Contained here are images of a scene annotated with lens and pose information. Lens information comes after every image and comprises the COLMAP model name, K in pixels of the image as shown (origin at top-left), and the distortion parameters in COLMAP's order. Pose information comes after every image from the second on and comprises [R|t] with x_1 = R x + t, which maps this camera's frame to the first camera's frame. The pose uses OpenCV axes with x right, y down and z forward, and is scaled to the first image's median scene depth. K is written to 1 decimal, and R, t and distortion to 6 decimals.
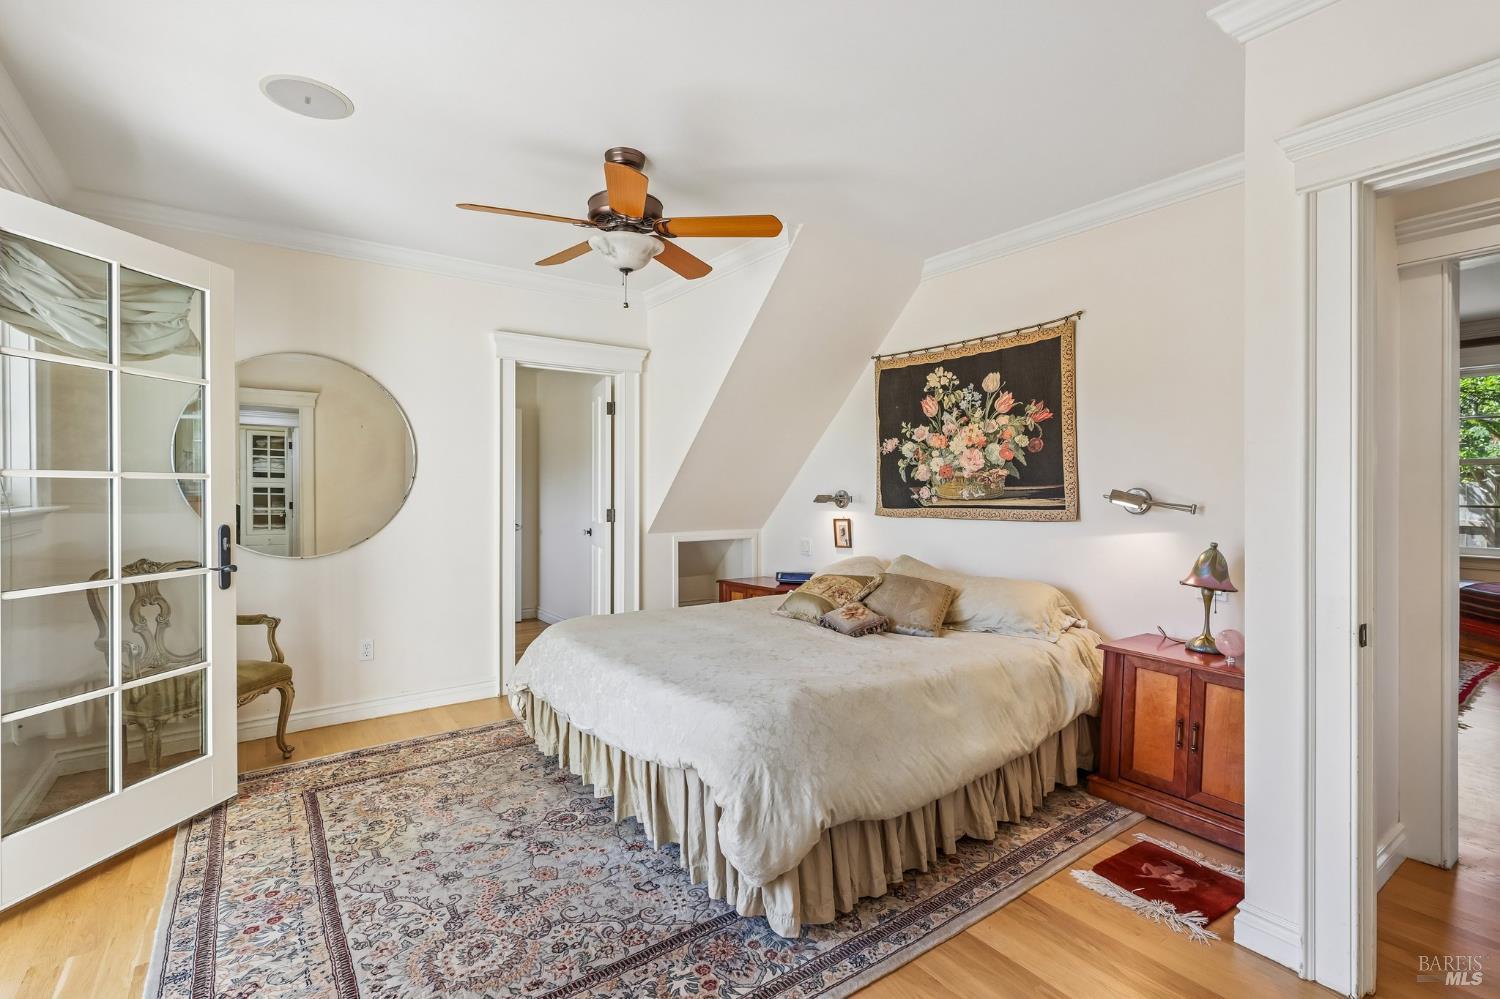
lens RADIAL K [[700.3, 0, 742.2], [0, 700.3, 492.9], [0, 0, 1]] dist [-0.001249, 0.000642]
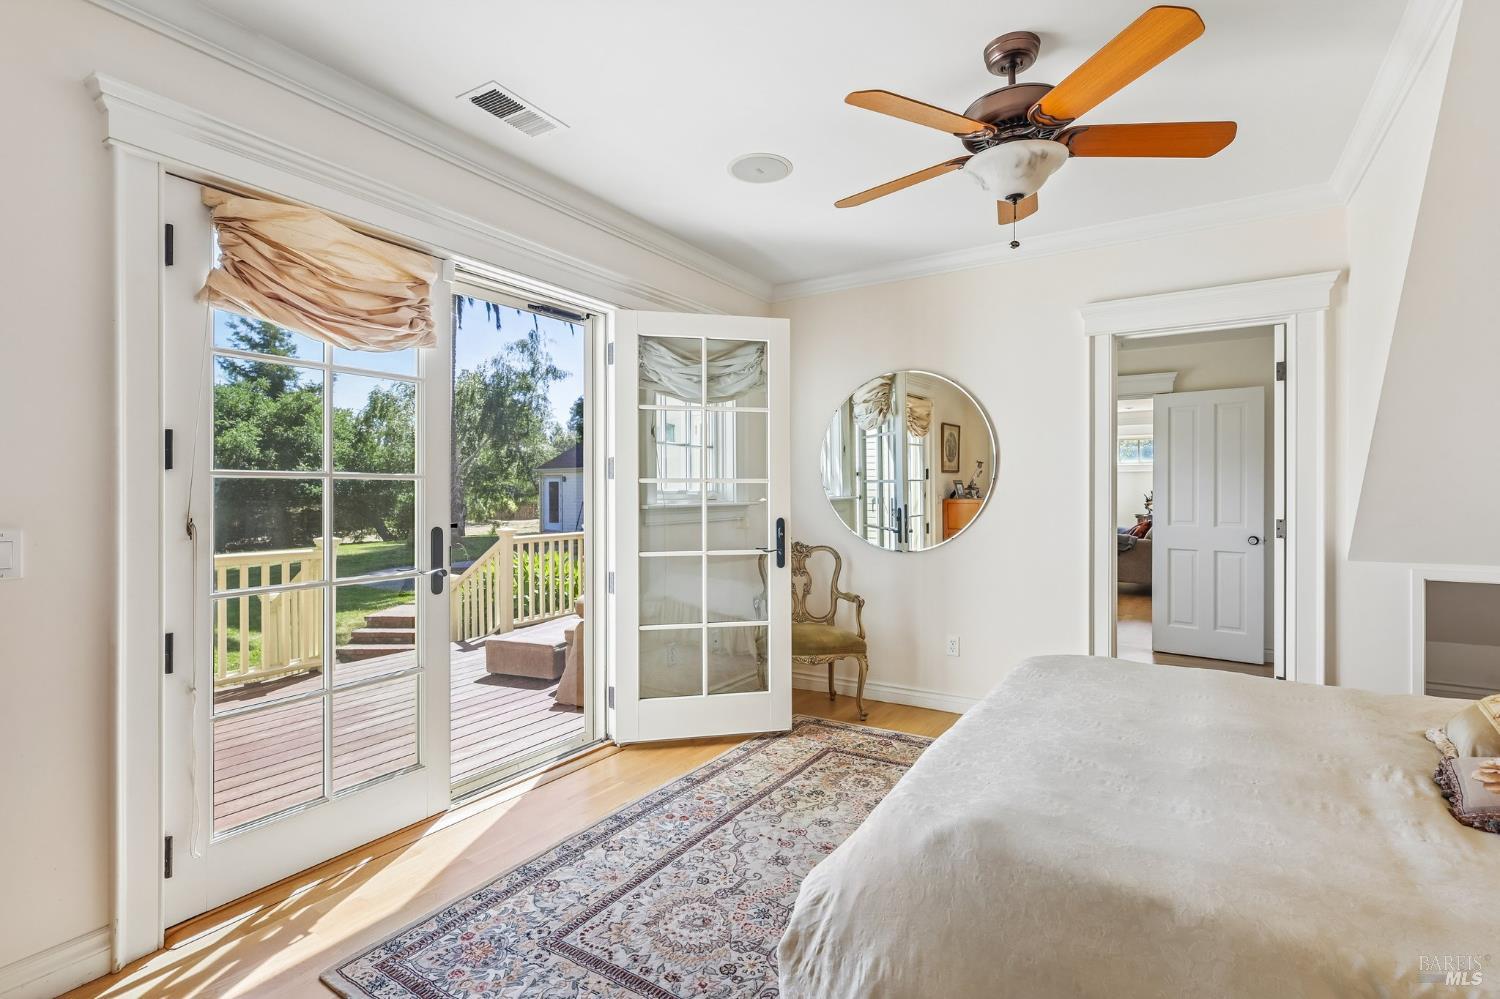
lens RADIAL K [[700.3, 0, 753.7], [0, 700.3, 494.6], [0, 0, 1]] dist [-0.001249, 0.000642]
pose [[0.363104, 0.000162, -0.931749, 0.486110], [-0.004950, 0.999986, -0.001756, 0.005138], [0.931735, 0.005250, 0.363100, 0.522108]]
